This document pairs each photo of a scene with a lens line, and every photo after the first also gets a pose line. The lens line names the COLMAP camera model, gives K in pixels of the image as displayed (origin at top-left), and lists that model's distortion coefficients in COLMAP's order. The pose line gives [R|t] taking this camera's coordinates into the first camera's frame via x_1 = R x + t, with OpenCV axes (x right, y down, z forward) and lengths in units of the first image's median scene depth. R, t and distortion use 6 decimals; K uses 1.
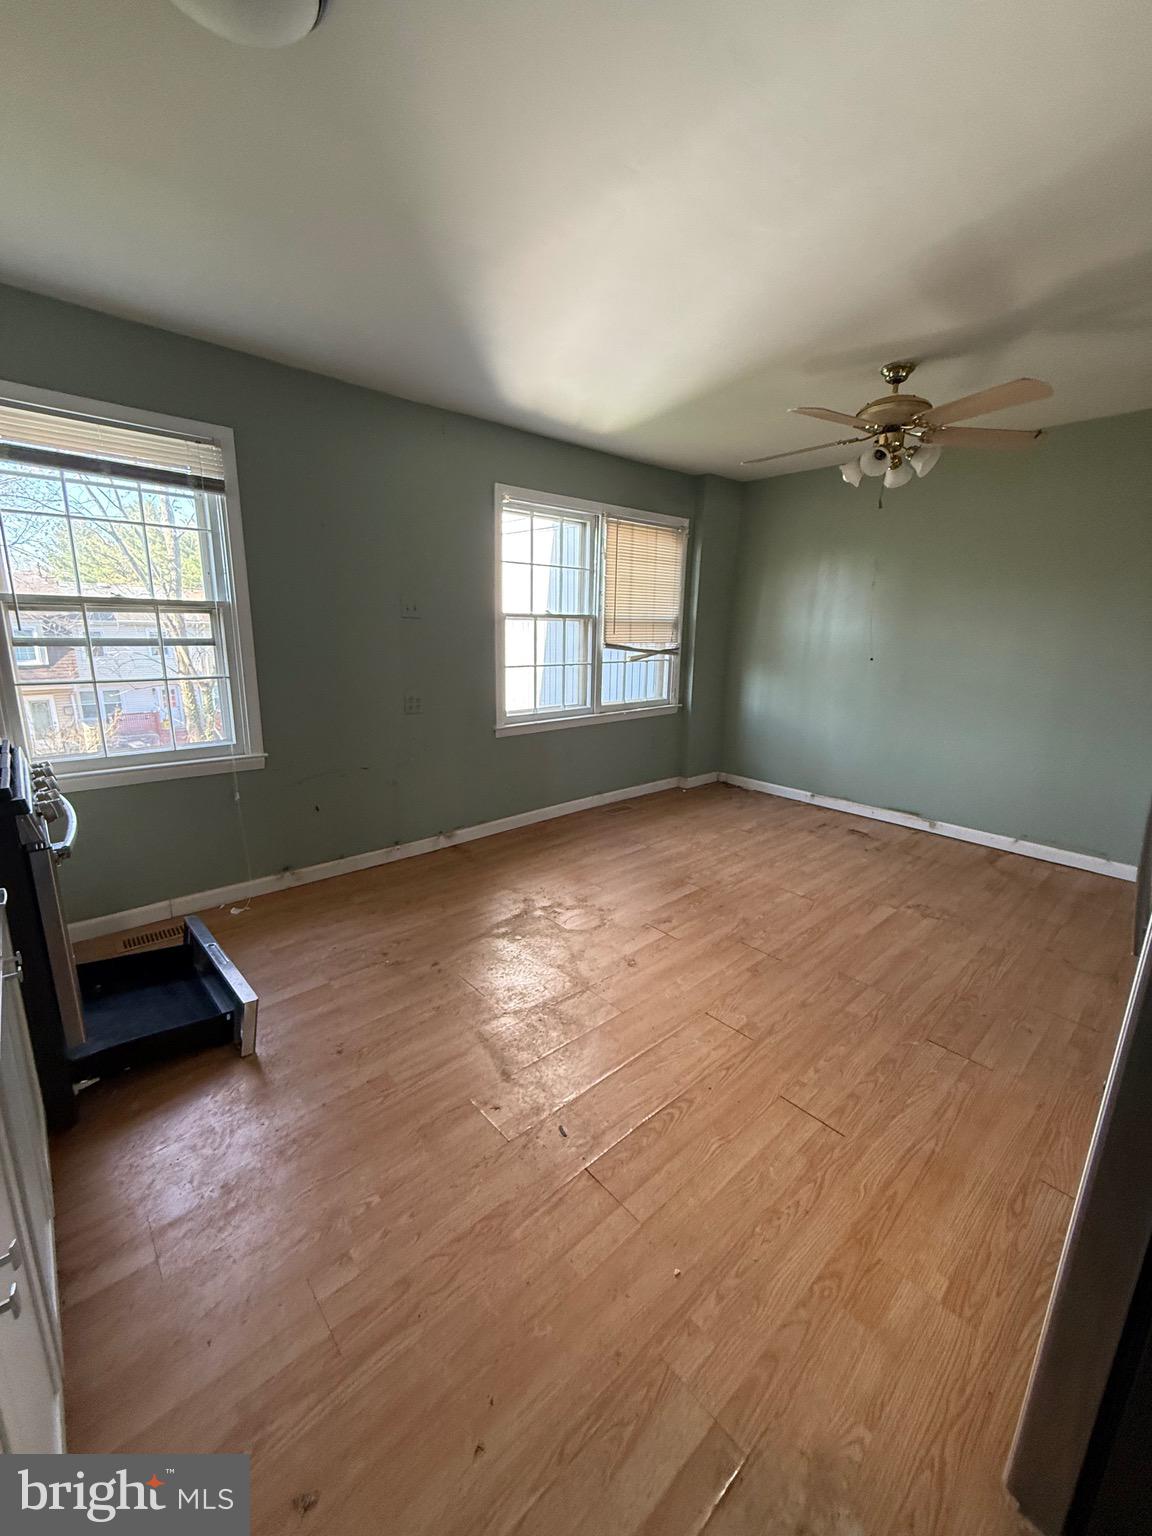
lens RADIAL K [[612.8, 0, 576.4], [0, 612.8, 764.8], [0, 0, 1]] dist [-0.001240, 0.000302]
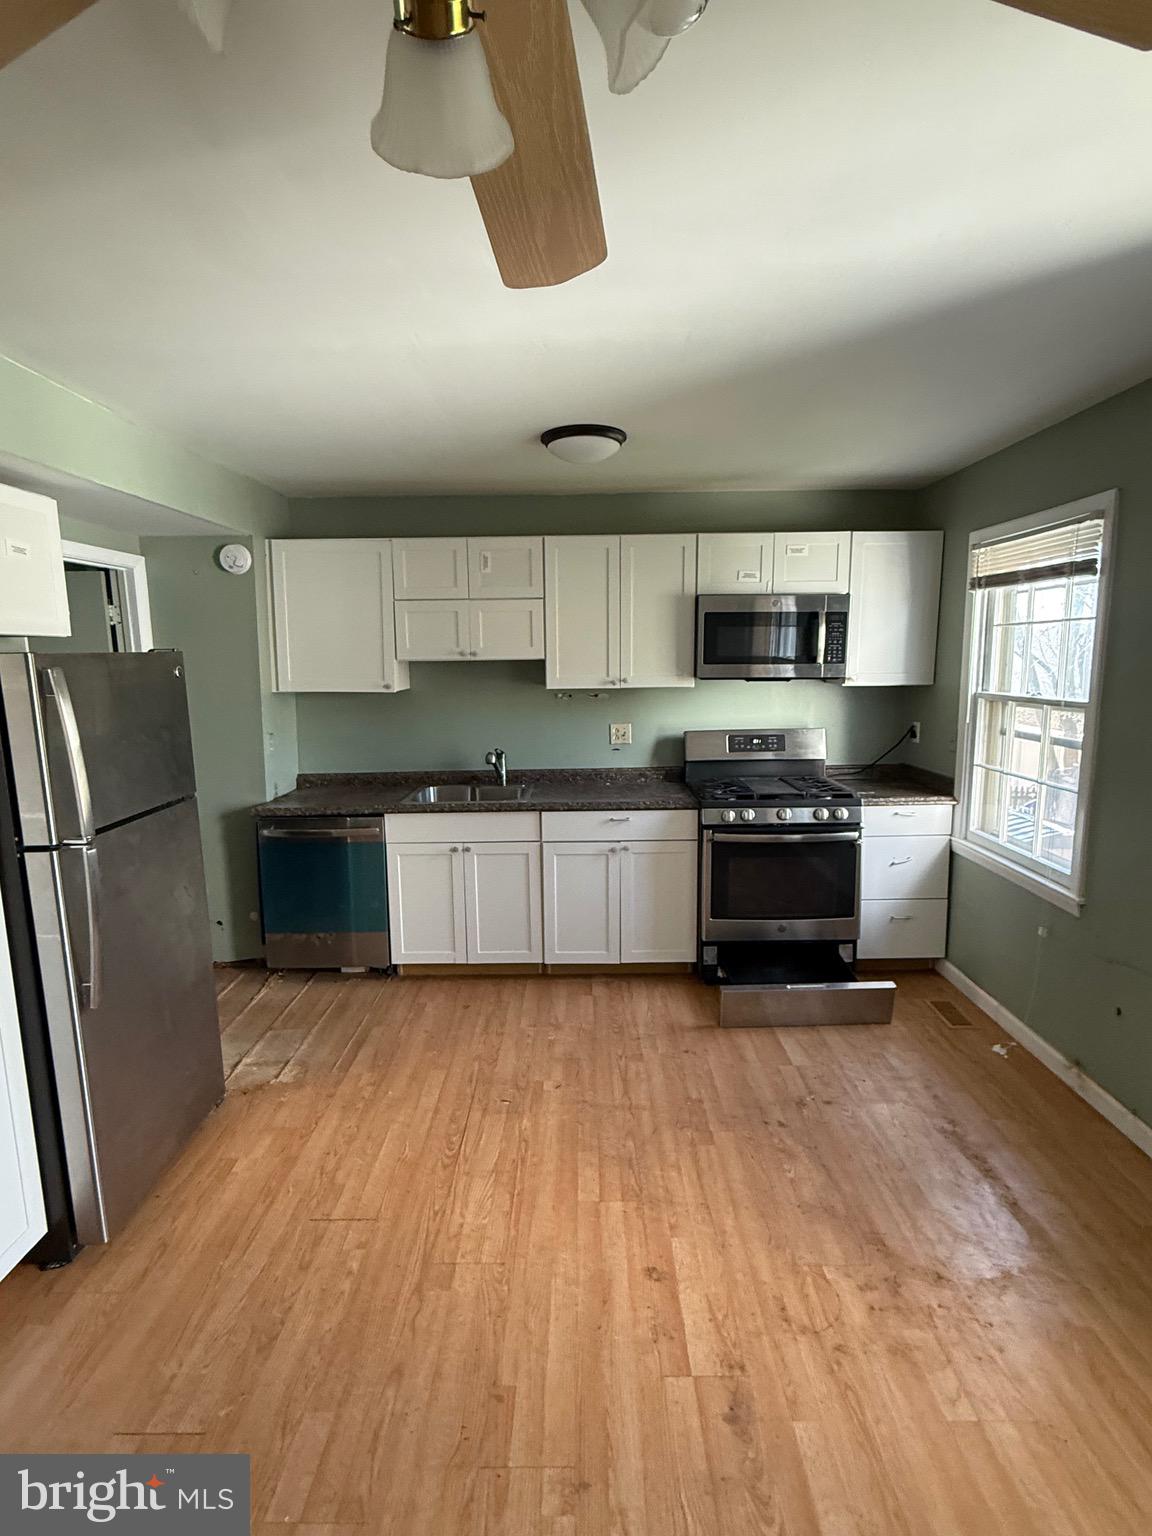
lens RADIAL K [[755.5, 0, 576.0], [0, 755.5, 768.0], [0, 0, 1]] dist [0.003696, 0.001019]
pose [[-0.676231, 0.095713, -0.730445, 0.440494], [-0.166822, 0.945872, 0.278381, -0.250331], [0.717553, 0.310104, -0.623661, 0.833557]]
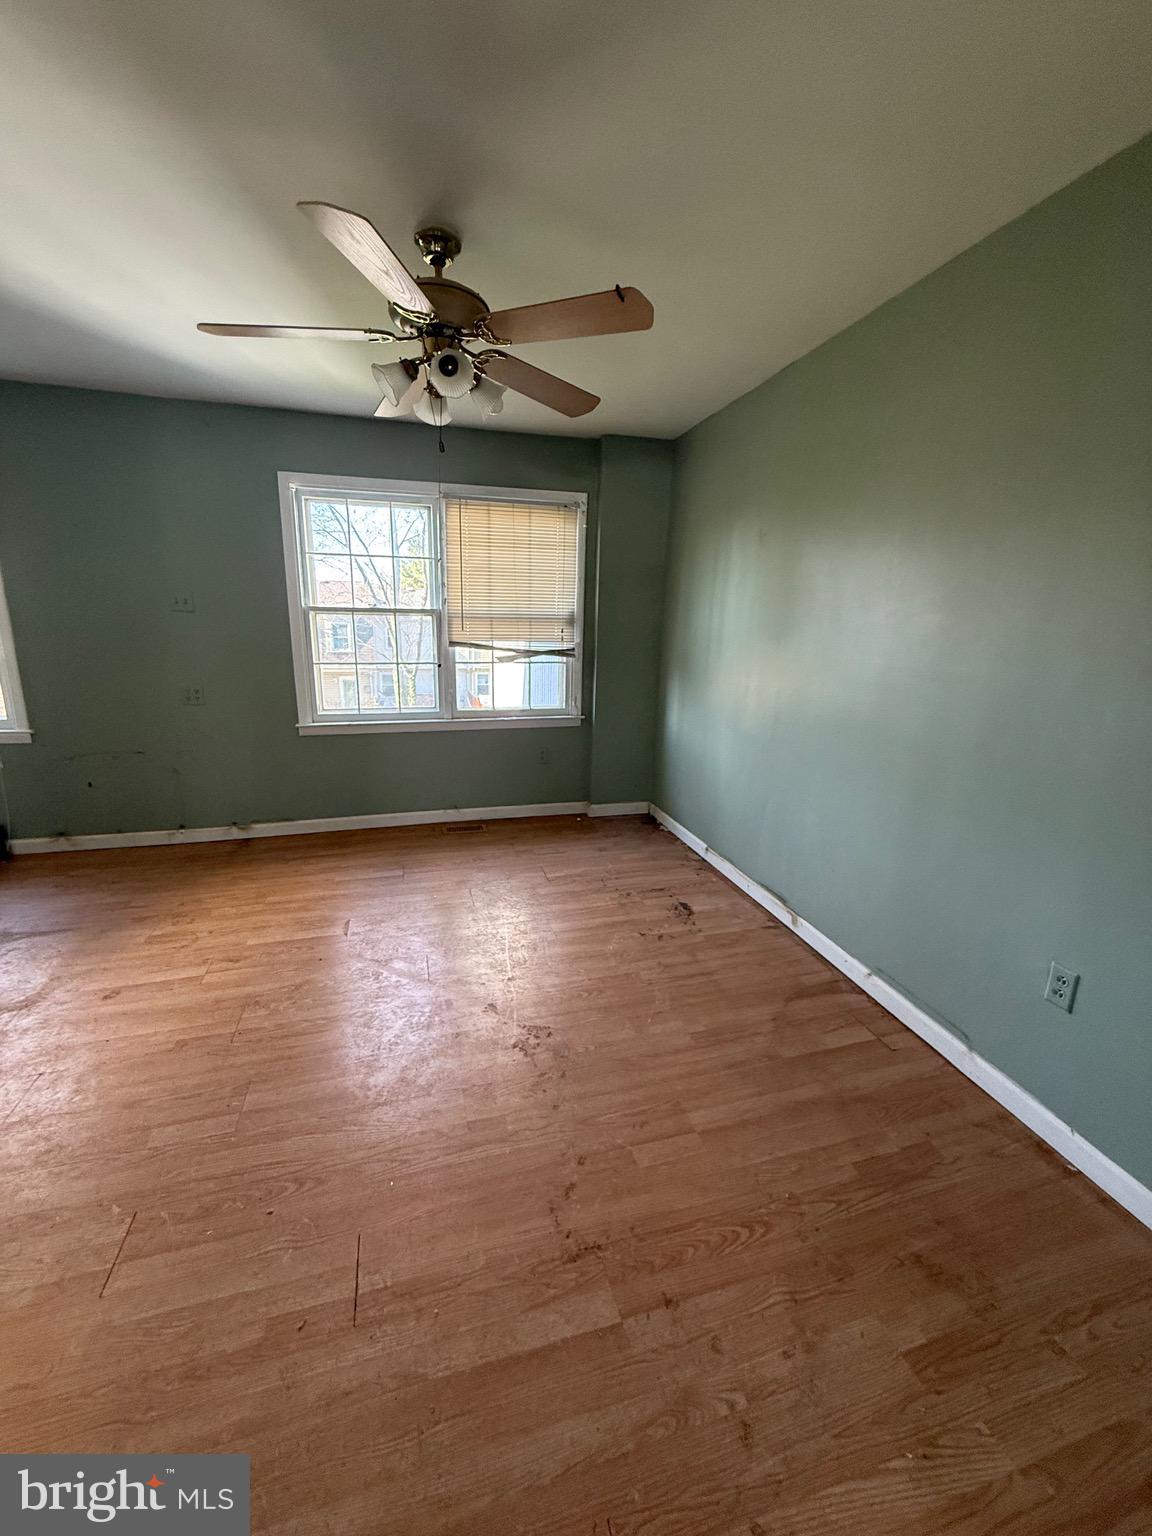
lens RADIAL K [[612.8, 0, 576.4], [0, 612.8, 764.8], [0, 0, 1]] dist [-0.001240, 0.000302]
pose [[0.898836, 0.104851, -0.425558, 0.685009], [-0.104649, 0.994221, 0.023928, -0.067244], [0.425608, 0.023026, 0.904615, 0.311195]]
